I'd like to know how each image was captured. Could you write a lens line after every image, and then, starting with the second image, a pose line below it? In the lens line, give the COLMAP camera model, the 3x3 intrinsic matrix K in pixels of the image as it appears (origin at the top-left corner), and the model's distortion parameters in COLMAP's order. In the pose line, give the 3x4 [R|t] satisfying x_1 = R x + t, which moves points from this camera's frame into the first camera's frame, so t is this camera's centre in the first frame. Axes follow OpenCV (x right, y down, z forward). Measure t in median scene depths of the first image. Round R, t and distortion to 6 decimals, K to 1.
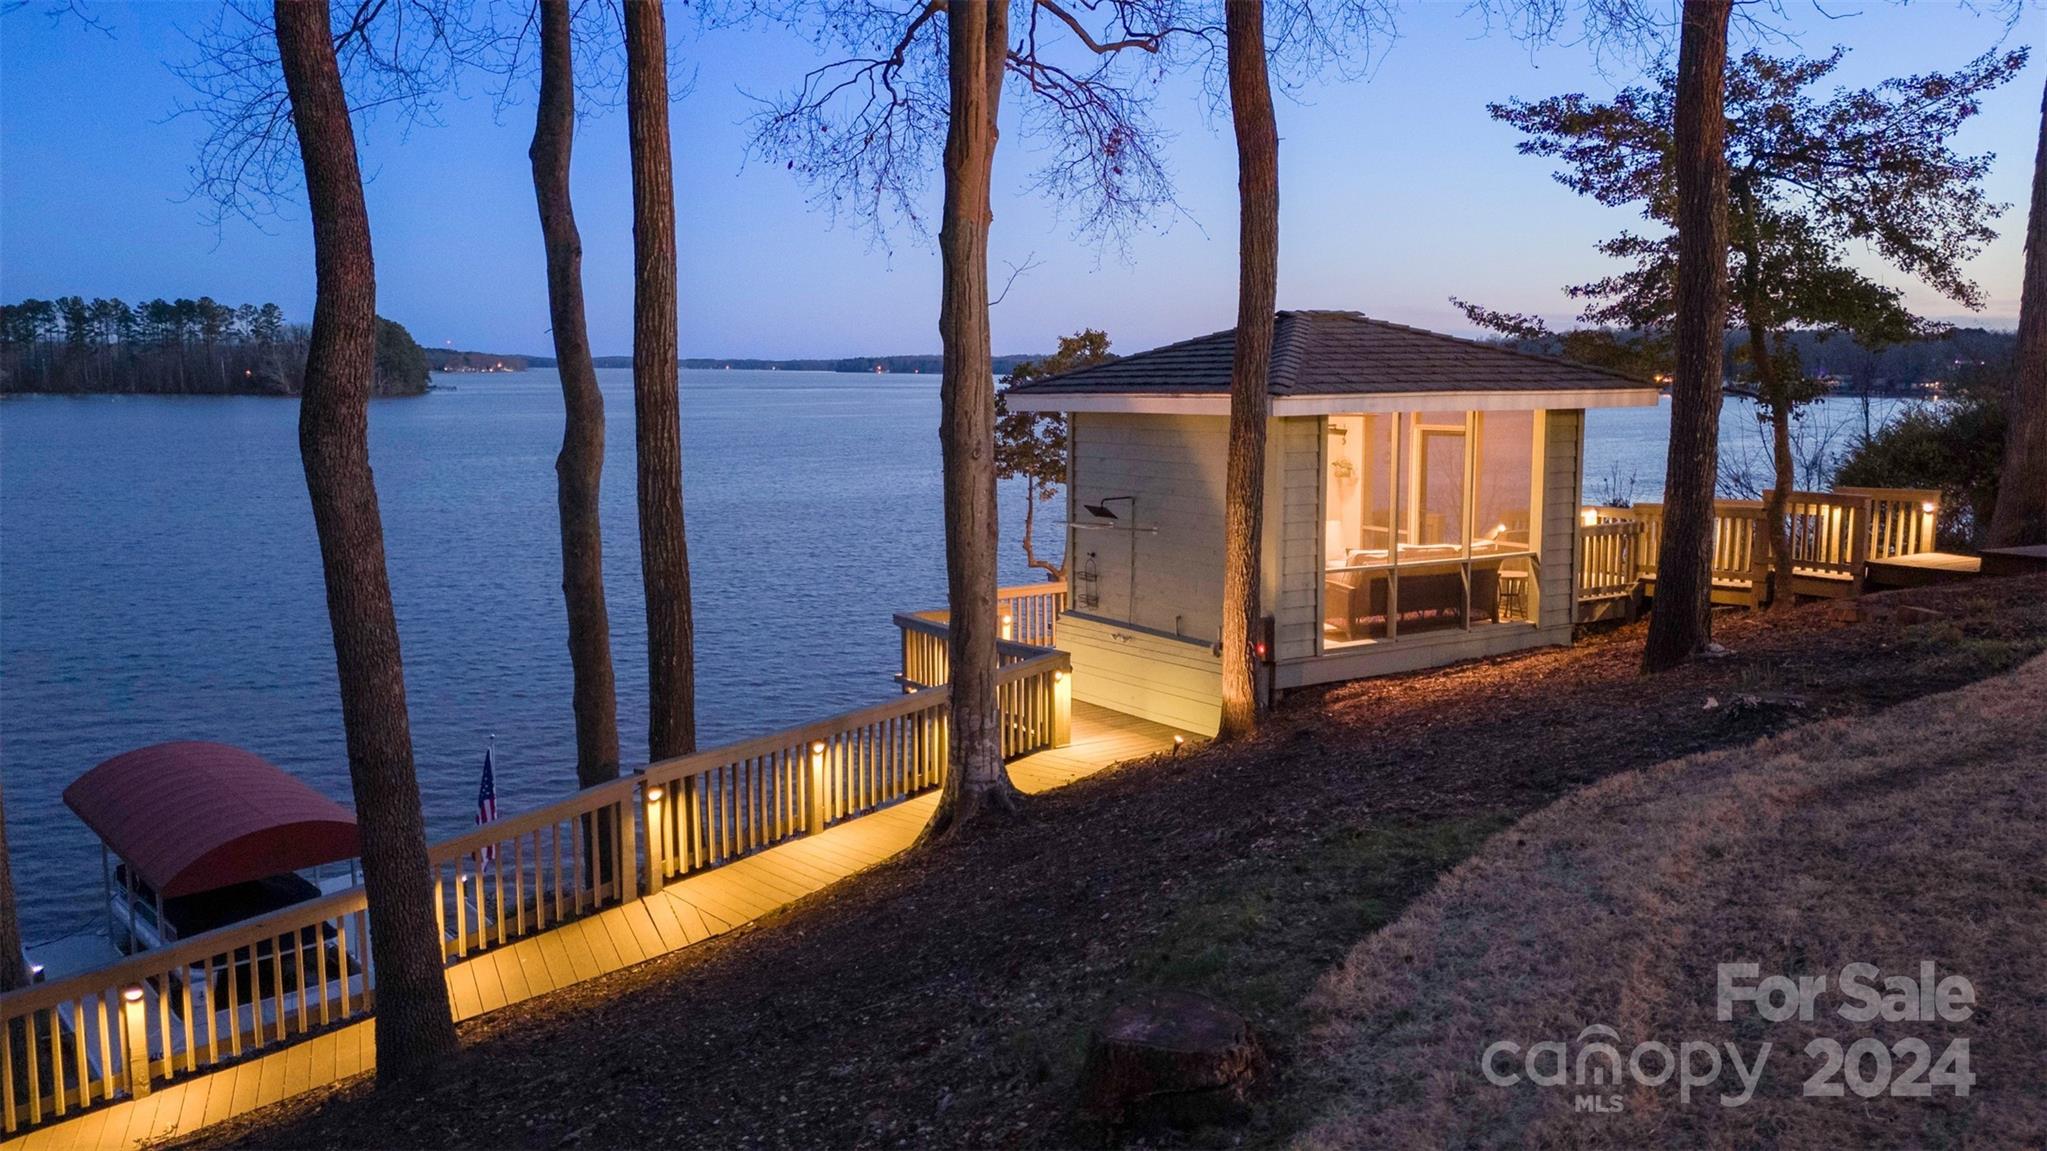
lens RADIAL K [[1509.8, 0, 1026.2], [0, 1509.8, 611.5], [0, 0, 1]] dist [0.068065, -0.082799]
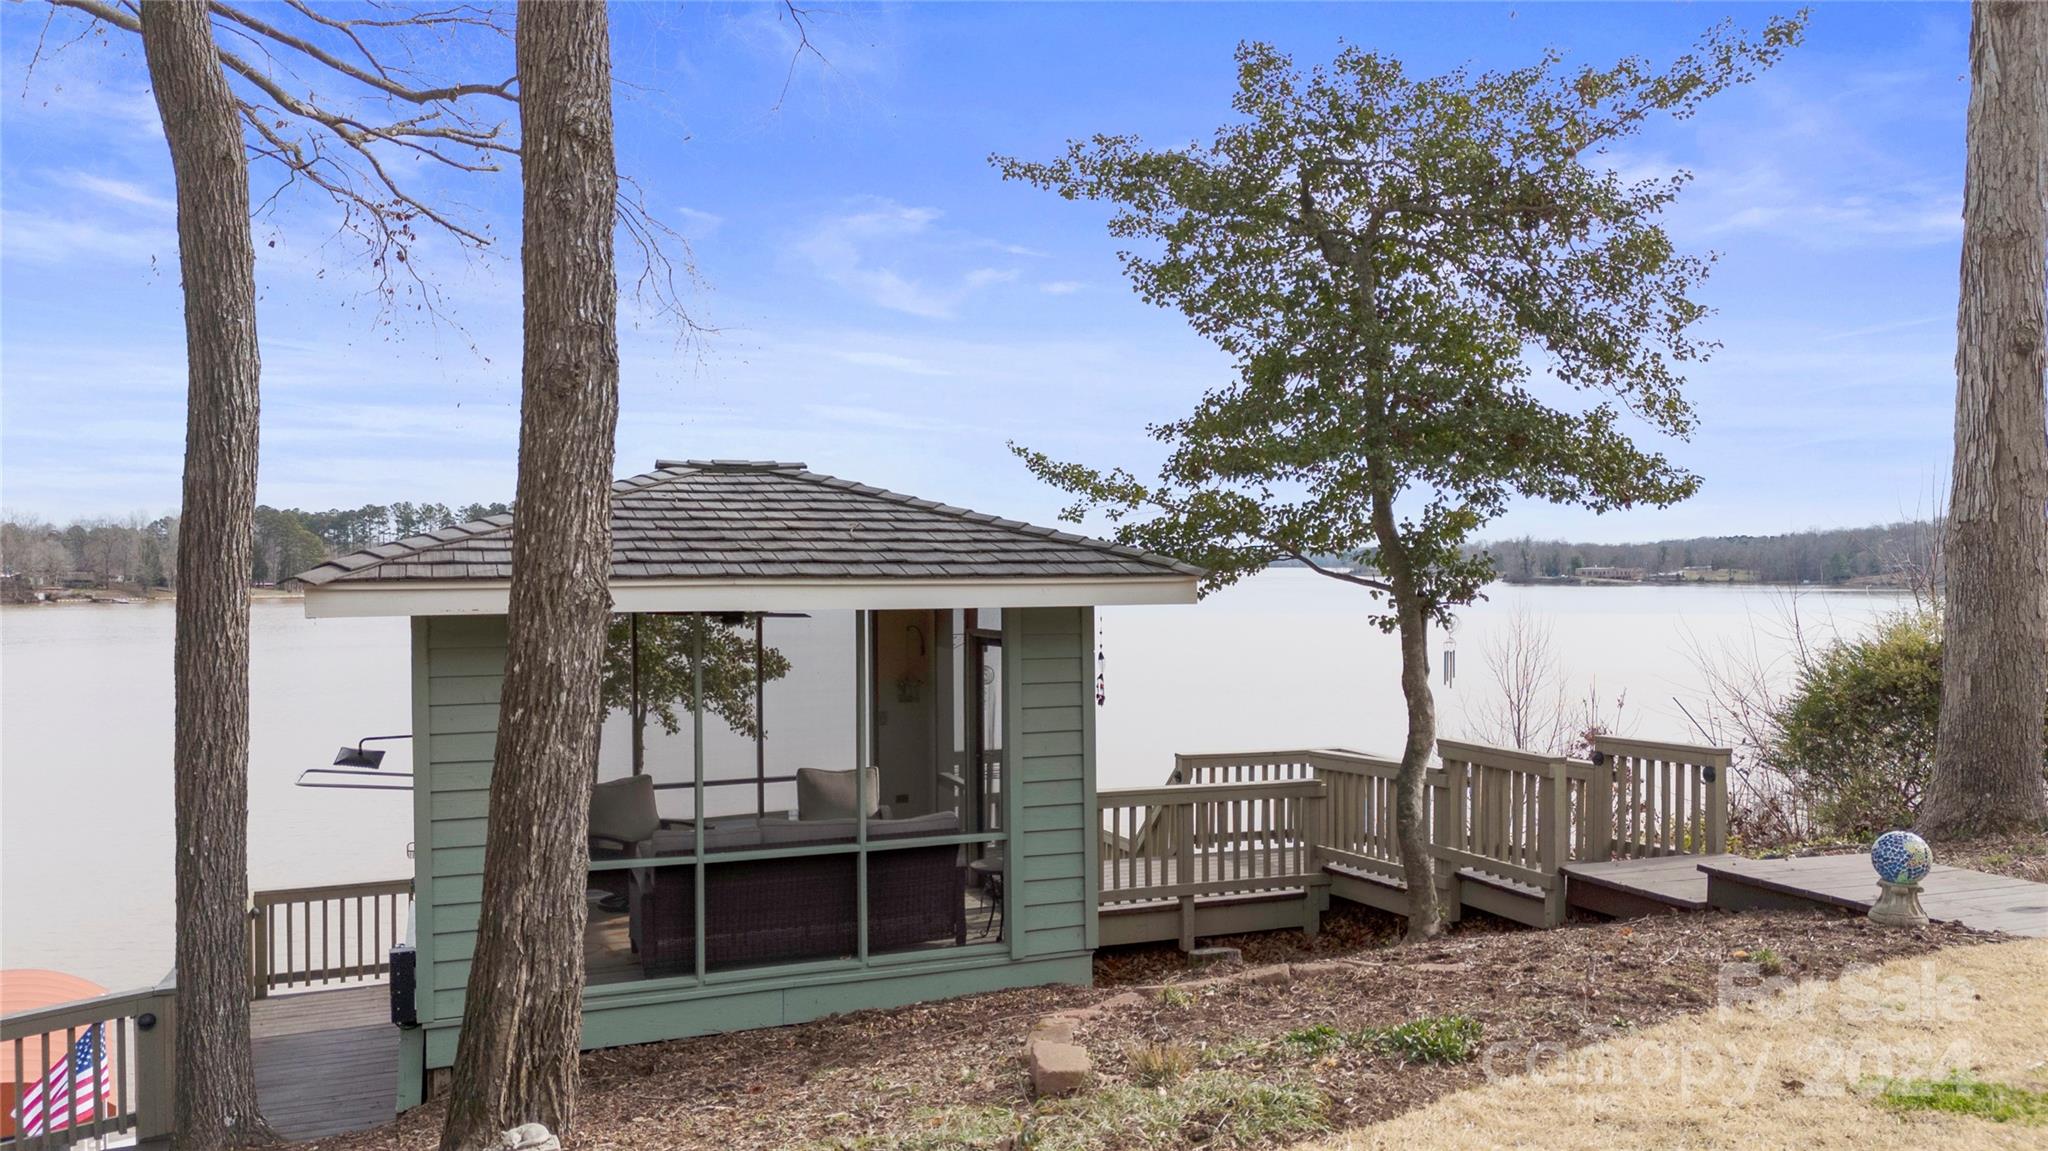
lens RADIAL K [[1510.5, 0, 1026.7], [0, 1510.5, 611.5], [0, 0, 1]] dist [0.068065, -0.082799]
pose [[0.984159, 0.002393, -0.177273, 0.189760], [-0.024740, 0.991980, -0.123954, -0.022154], [0.175554, 0.126376, 0.976325, 0.160063]]
